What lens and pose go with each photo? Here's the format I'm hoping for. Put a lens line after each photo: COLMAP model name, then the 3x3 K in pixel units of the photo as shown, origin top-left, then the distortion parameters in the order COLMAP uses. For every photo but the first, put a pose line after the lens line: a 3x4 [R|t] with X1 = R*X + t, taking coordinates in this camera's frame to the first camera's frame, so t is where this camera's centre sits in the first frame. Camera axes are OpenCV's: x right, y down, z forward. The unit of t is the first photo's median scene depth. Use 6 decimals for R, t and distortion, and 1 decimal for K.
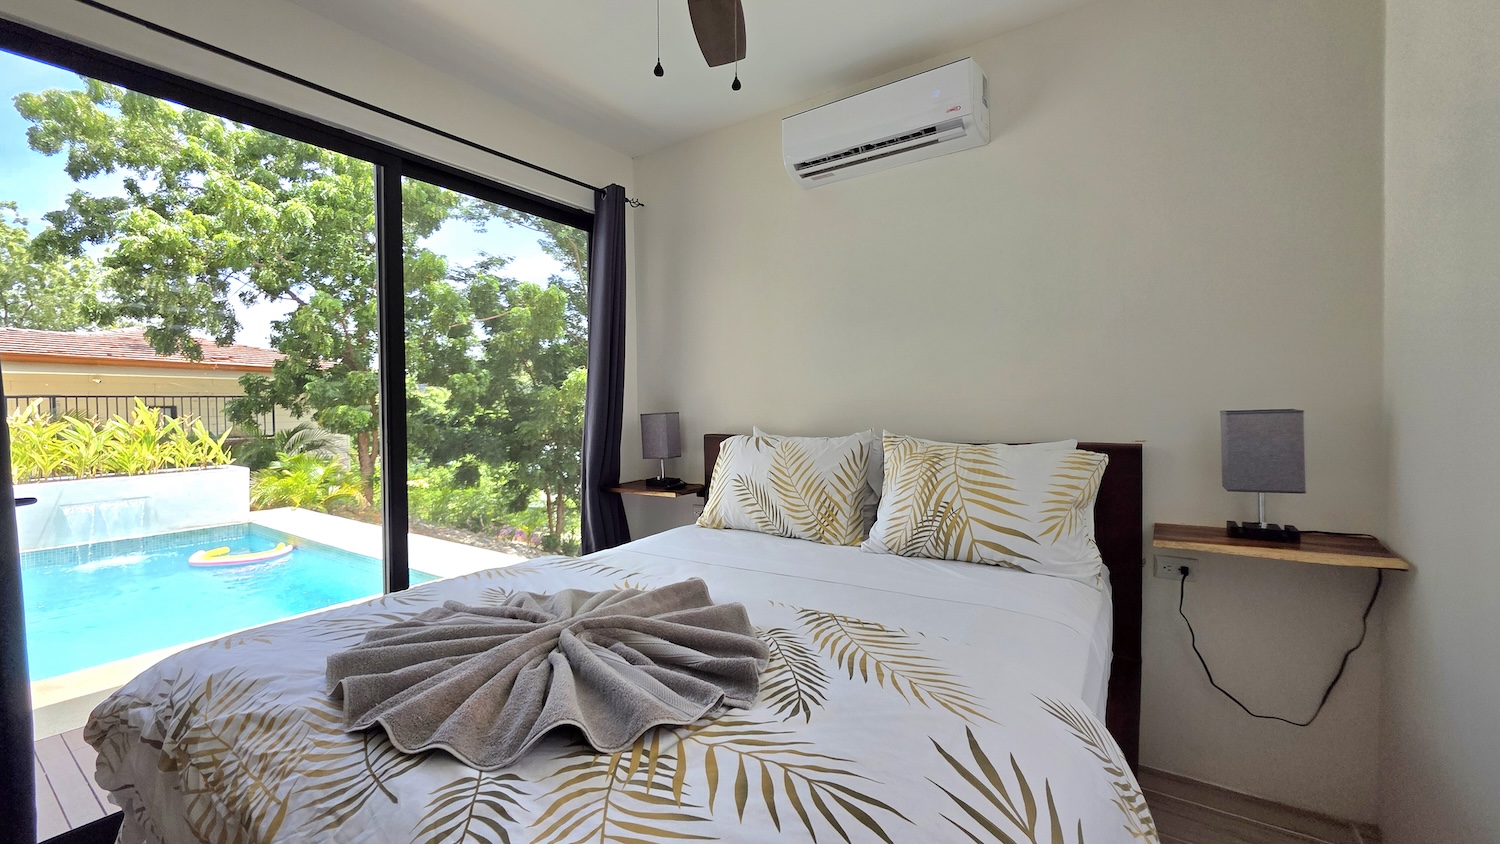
lens RADIAL K [[609.7, 0, 746.1], [0, 609.7, 417.9], [0, 0, 1]] dist [0.001153, 0.000123]
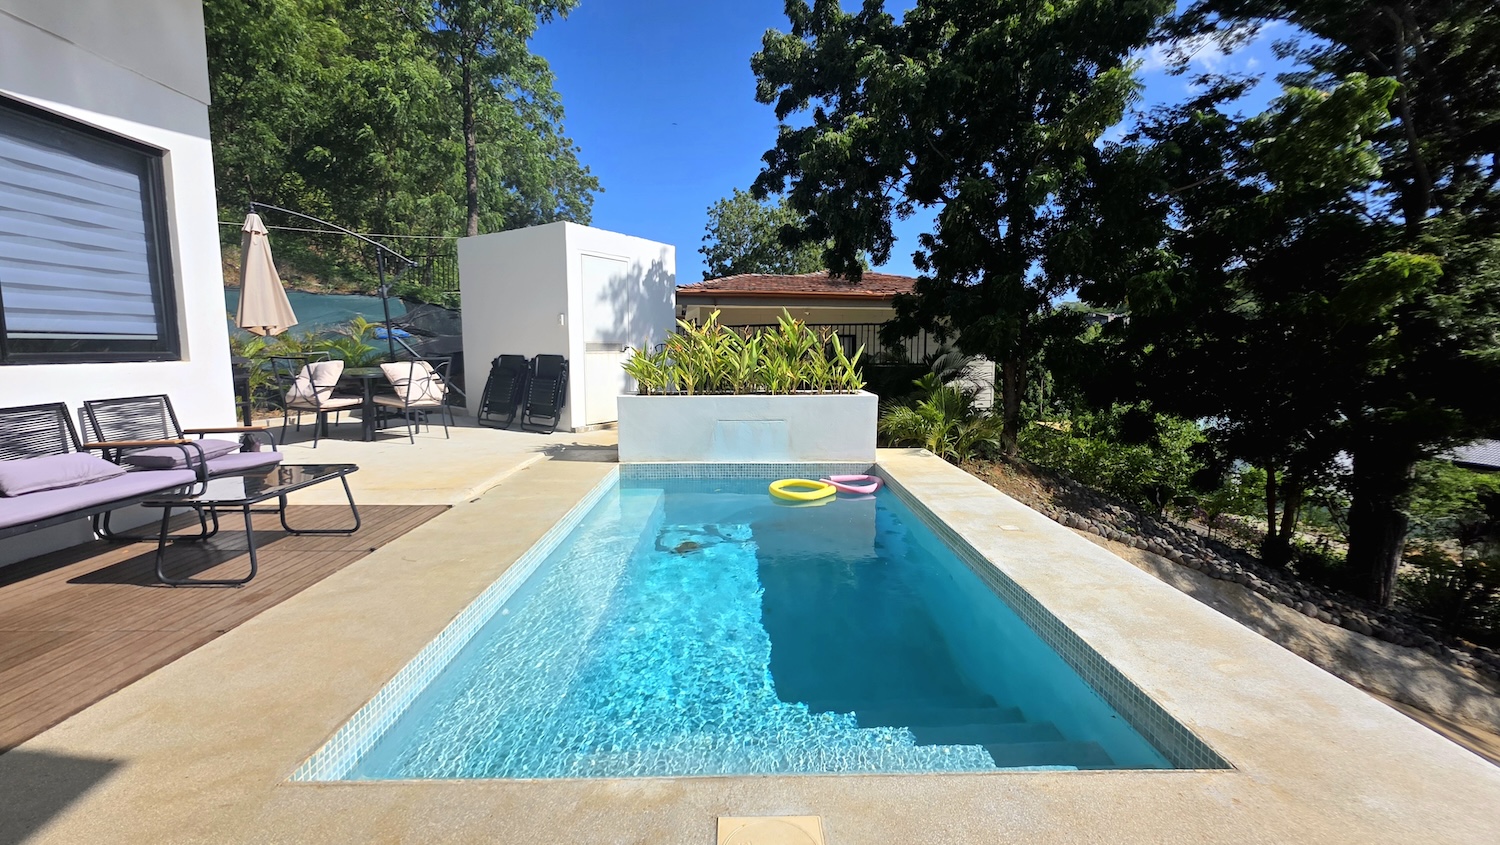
lens RADIAL K [[609.7, 0, 746.1], [0, 609.7, 418.4], [0, 0, 1]] dist [0.001153, 0.000123]
pose [[0.576019, 0.106289, -0.810496, -0.185605], [-0.023825, 0.993272, 0.113326, 0.018348], [0.817089, -0.045968, 0.574676, 0.280621]]
